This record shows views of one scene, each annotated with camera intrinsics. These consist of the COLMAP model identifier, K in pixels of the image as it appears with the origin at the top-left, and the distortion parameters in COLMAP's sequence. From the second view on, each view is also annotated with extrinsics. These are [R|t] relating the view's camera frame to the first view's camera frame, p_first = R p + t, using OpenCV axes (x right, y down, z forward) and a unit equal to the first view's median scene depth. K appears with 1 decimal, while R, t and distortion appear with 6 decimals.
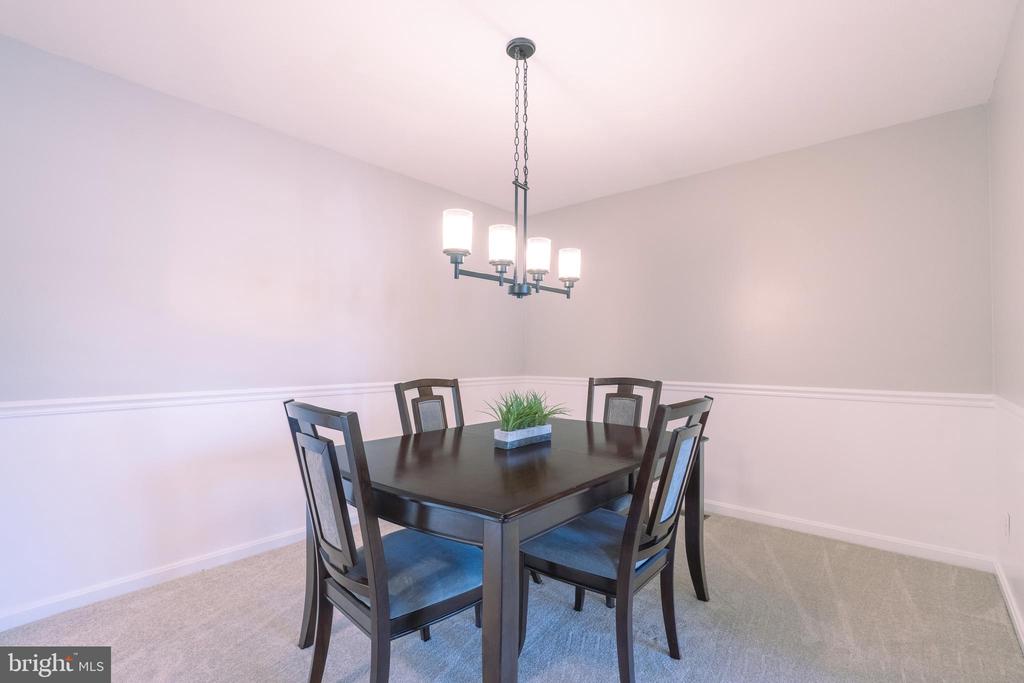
lens RADIAL K [[465.7, 0, 509.9], [0, 465.7, 343.8], [0, 0, 1]] dist [-0.007972, 0.001406]
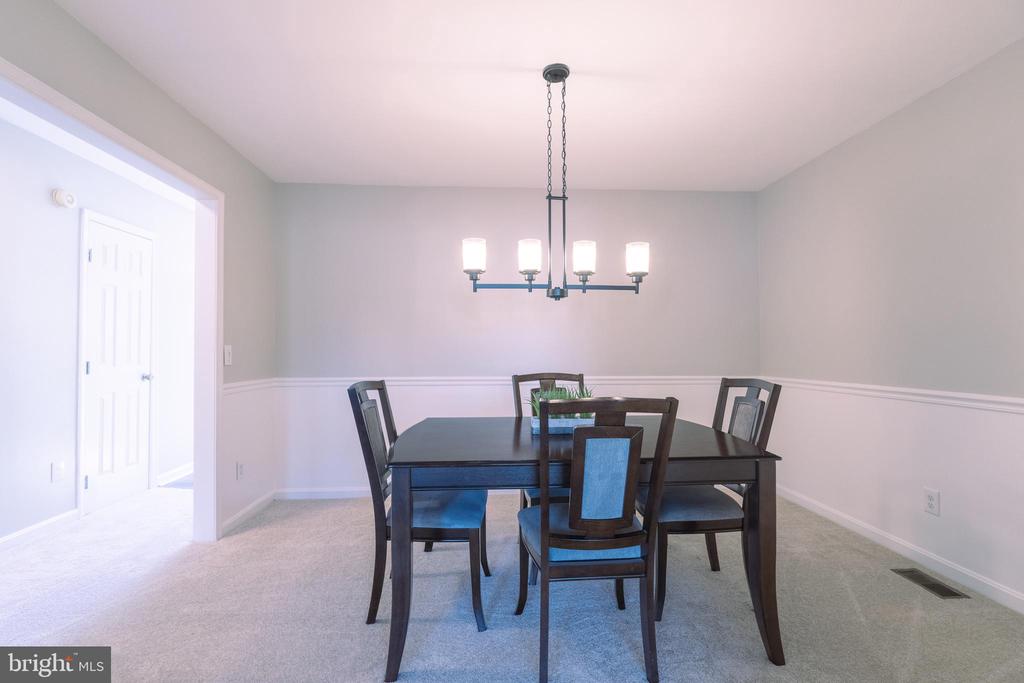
lens RADIAL K [[465.7, 0, 509.9], [0, 465.7, 343.8], [0, 0, 1]] dist [-0.007972, 0.001406]
pose [[0.709258, -0.012813, -0.704832, 0.692733], [0.016070, 0.999869, -0.002005, 0.005226], [0.704766, -0.009905, 0.709371, 0.133674]]
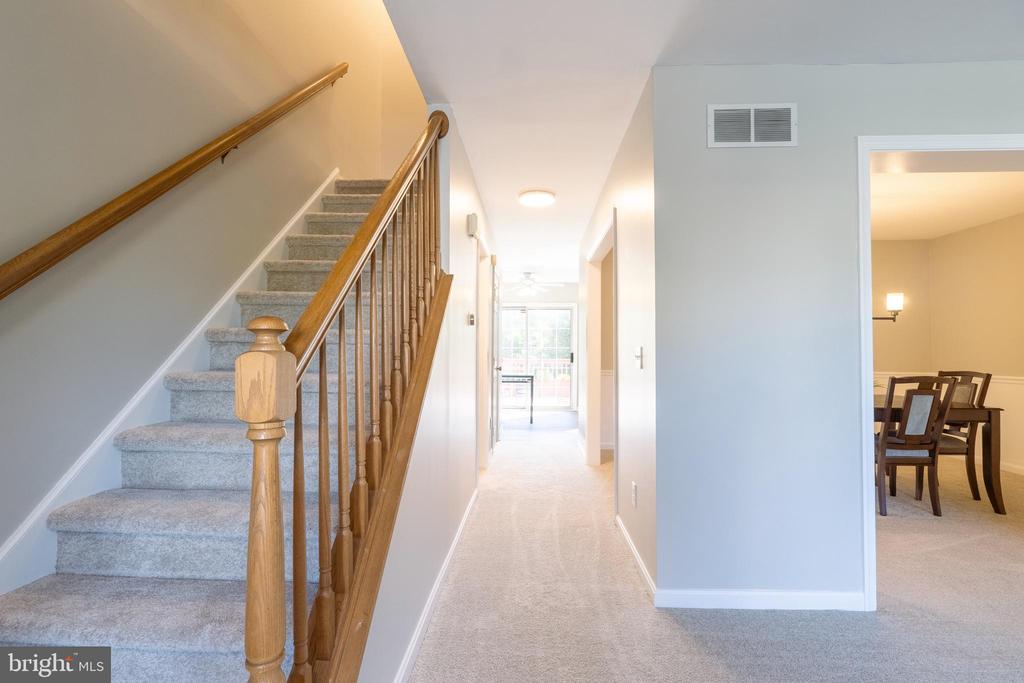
lens RADIAL K [[465.7, 0, 509.9], [0, 465.7, 343.8], [0, 0, 1]] dist [-0.007972, 0.001406]
pose [[0.623873, -0.010105, -0.781460, 0.639221], [0.011219, 0.999929, -0.003974, -0.029486], [0.781445, -0.006288, 0.623943, -1.297123]]
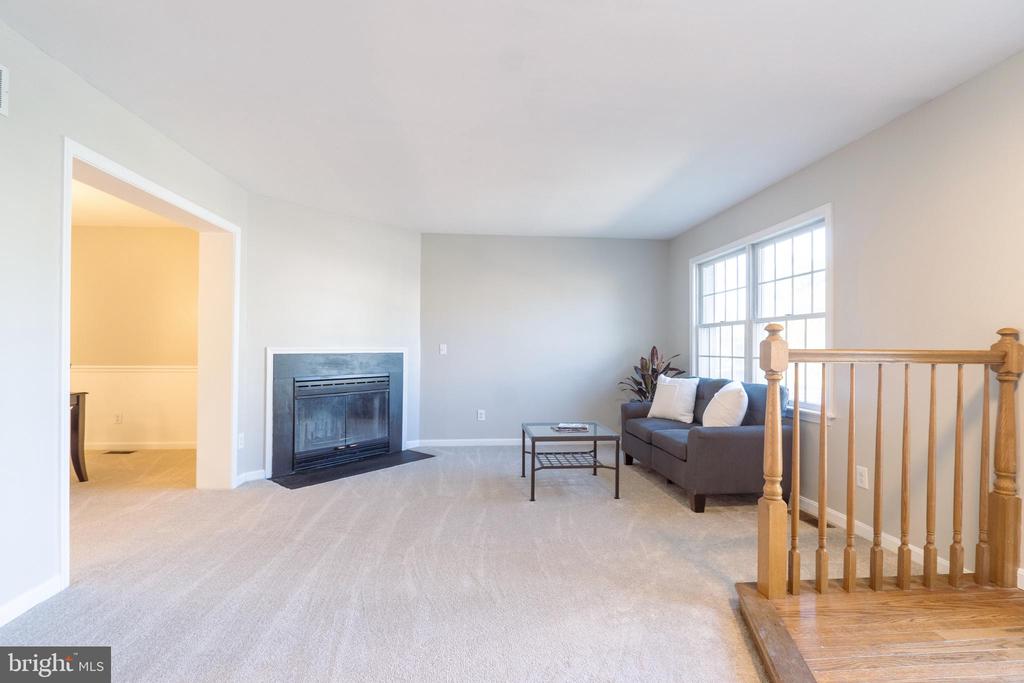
lens RADIAL K [[465.7, 0, 509.9], [0, 465.7, 343.8], [0, 0, 1]] dist [-0.007972, 0.001406]
pose [[0.691021, 0.009807, 0.722768, 0.270913], [-0.019187, 0.999804, 0.004778, -0.033407], [-0.722580, -0.017170, 0.691074, -1.527570]]
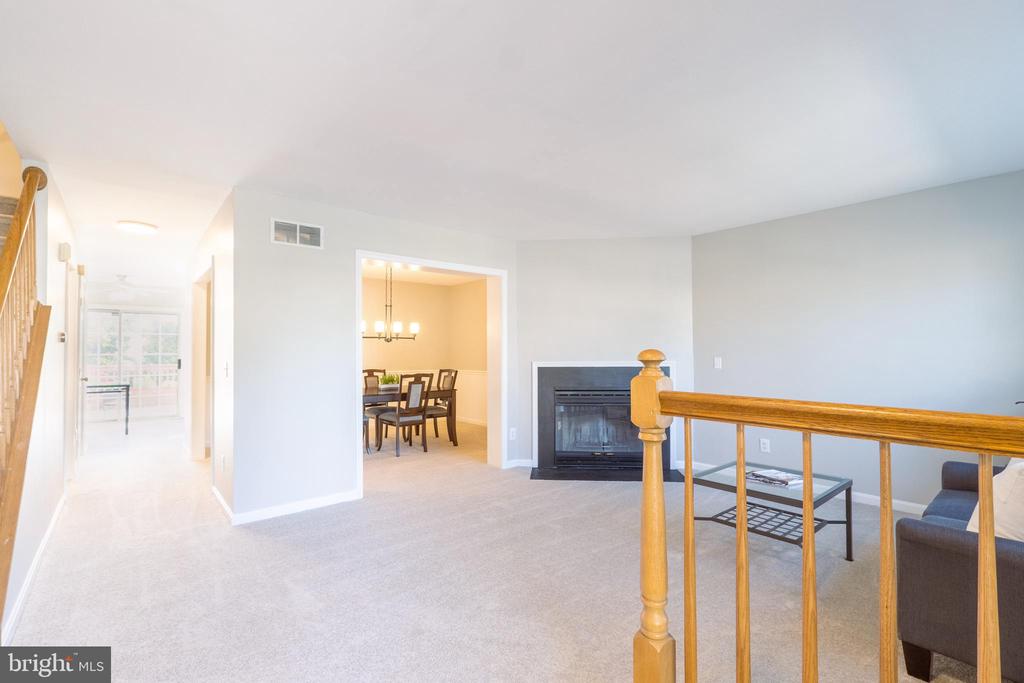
lens RADIAL K [[465.7, 0, 509.9], [0, 465.7, 343.8], [0, 0, 1]] dist [-0.007972, 0.001406]
pose [[0.988112, -0.005149, -0.153651, 1.253130], [0.005632, 0.999980, 0.002707, -0.091010], [0.153634, -0.003540, 0.988121, -1.873287]]
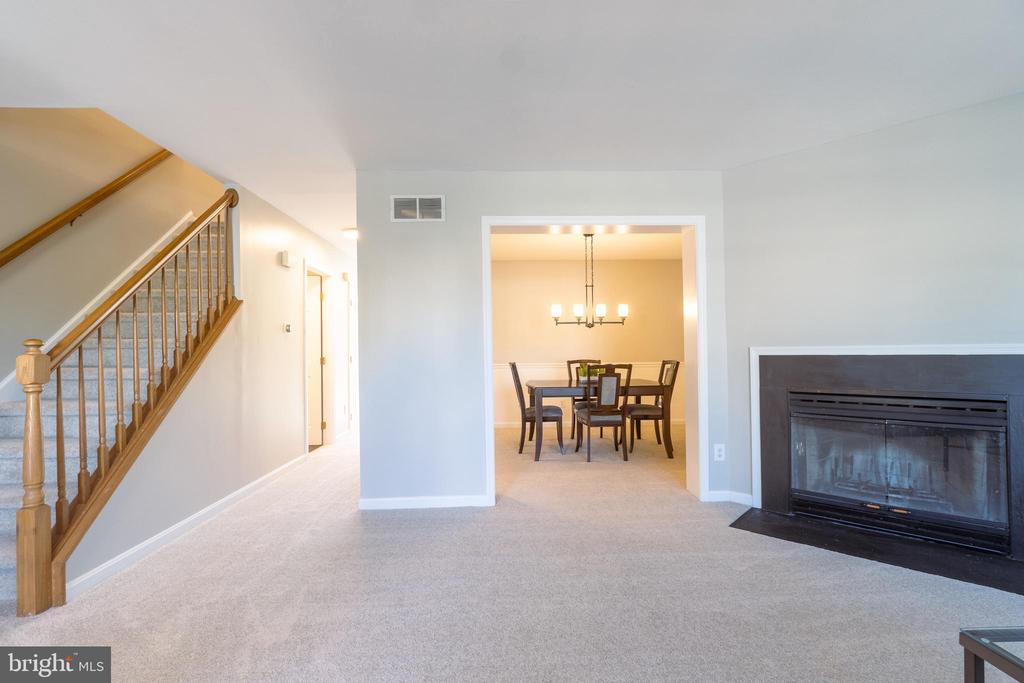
lens RADIAL K [[465.7, 0, 509.9], [0, 465.7, 343.8], [0, 0, 1]] dist [-0.007972, 0.001406]
pose [[0.686515, -0.015676, -0.726947, 1.598266], [0.025244, 0.999679, 0.002282, -0.025645], [0.726678, -0.019918, 0.686690, -1.140585]]
